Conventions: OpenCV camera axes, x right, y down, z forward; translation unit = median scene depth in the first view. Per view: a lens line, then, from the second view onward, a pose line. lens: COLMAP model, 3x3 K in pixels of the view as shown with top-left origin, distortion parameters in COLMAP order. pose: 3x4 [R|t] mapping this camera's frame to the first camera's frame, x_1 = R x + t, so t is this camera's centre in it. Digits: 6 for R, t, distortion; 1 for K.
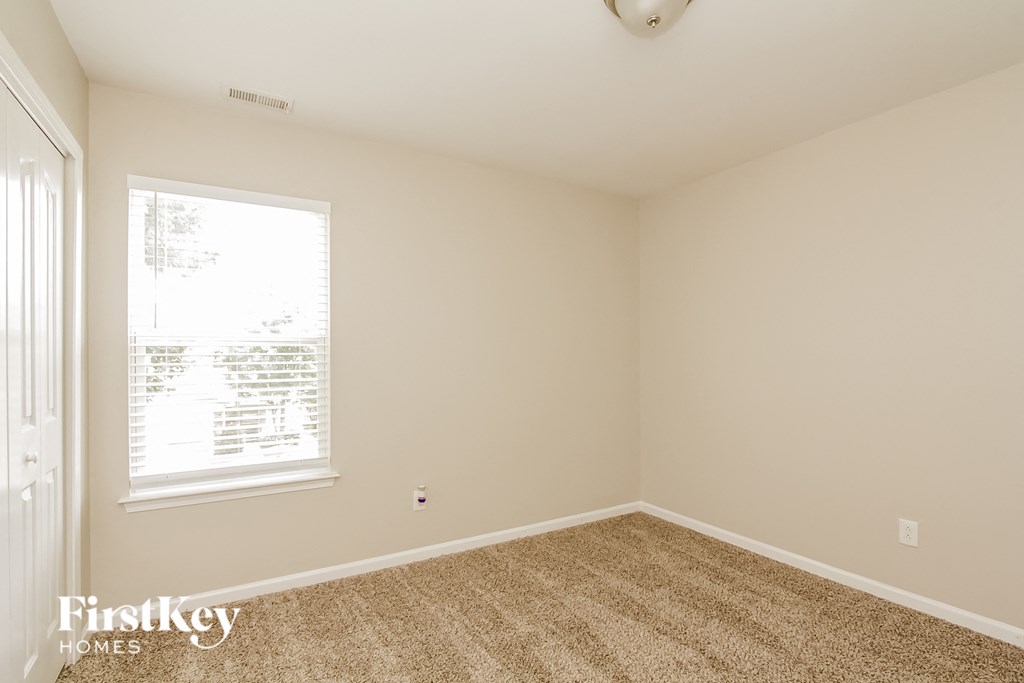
lens RADIAL K [[496.7, 0, 512.3], [0, 496.7, 351.2], [0, 0, 1]] dist [-0.002233, -0.000388]
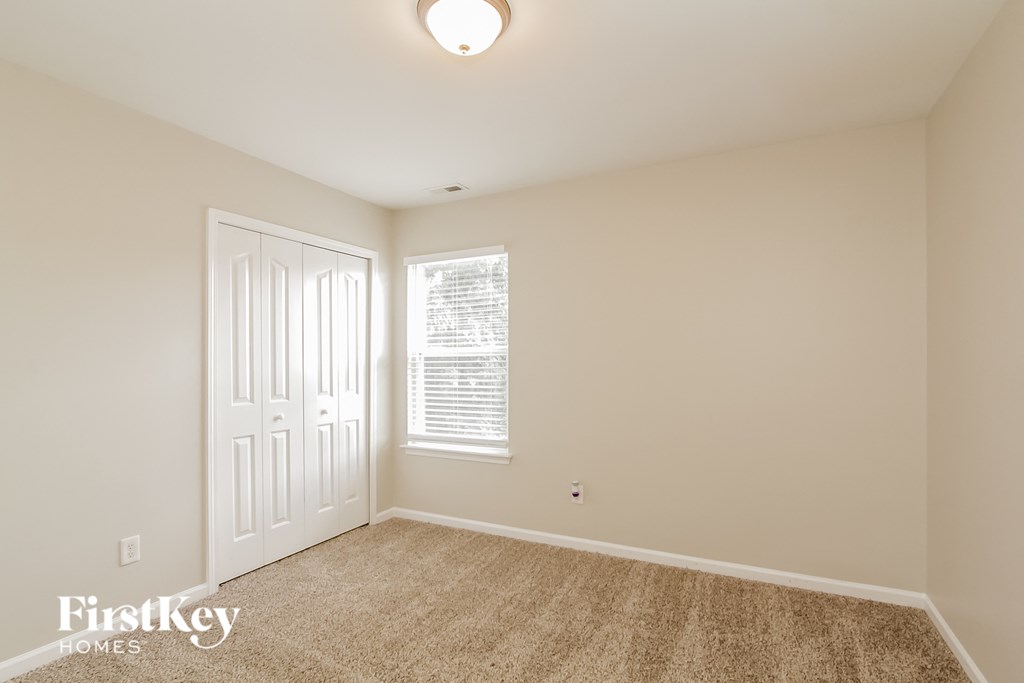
lens RADIAL K [[488.3, 0, 507.5], [0, 488.3, 369.3], [0, 0, 1]] dist [-0.000867, -0.000112]
pose [[0.535087, 0.008126, -0.844758, 0.733018], [0.005518, 0.999899, 0.013113, 0.007089], [0.844779, -0.011679, 0.534988, 0.332606]]
